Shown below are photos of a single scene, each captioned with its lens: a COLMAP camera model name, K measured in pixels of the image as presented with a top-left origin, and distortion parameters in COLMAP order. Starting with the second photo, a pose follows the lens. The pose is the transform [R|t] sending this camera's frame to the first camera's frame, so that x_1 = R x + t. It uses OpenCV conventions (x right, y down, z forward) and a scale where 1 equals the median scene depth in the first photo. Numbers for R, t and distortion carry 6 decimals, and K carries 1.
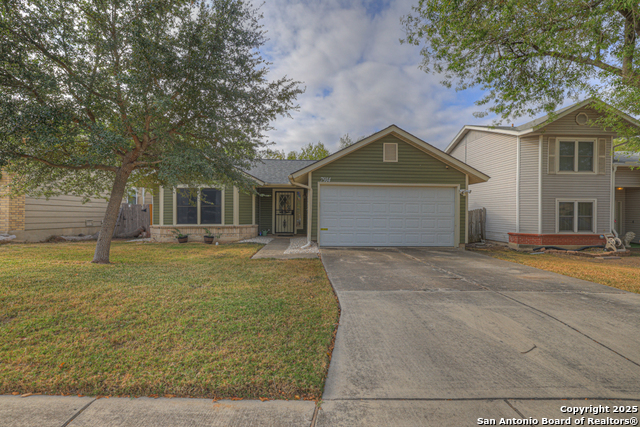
lens RADIAL K [[313.4, 0, 321.1], [0, 313.4, 218.5], [0, 0, 1]] dist [-0.028612, 0.021269]
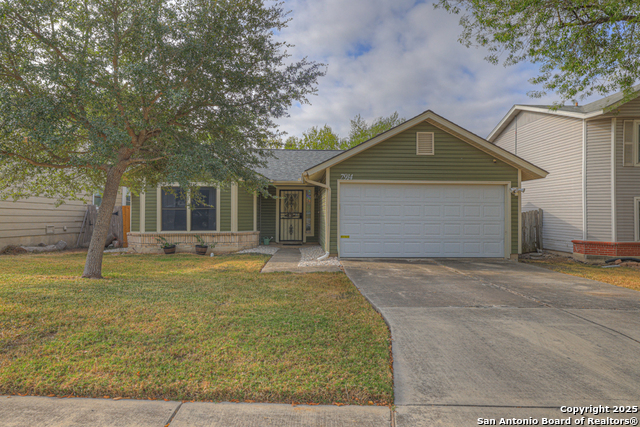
lens RADIAL K [[408.4, 0, 320.0], [0, 408.4, 213.5], [0, 0, 1]] dist [-0.003623, 0.036634]
pose [[0.999954, -0.003132, -0.009014, -0.045955], [0.002960, 0.999813, -0.019132, -0.006288], [0.009072, 0.019104, 0.999776, -0.074957]]
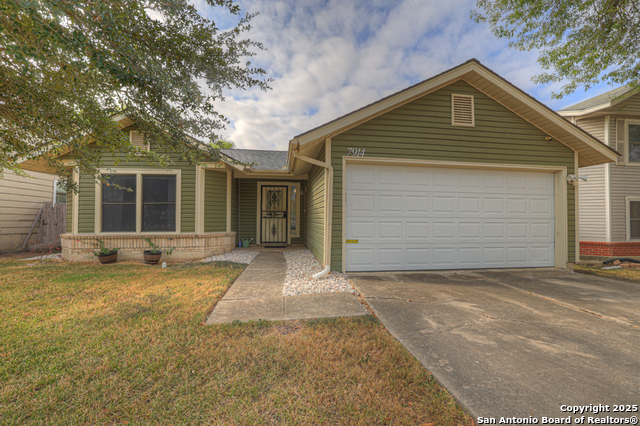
lens RADIAL K [[271.0, 0, 320.0], [0, 271.0, 213.0], [0, 0, 1]] dist [-0.032813, 0.012301]
pose [[0.996728, 0.001338, 0.080816, -0.086145], [0.001682, 0.999303, -0.037281, 0.001468], [-0.080810, 0.037295, 0.996032, 0.514394]]
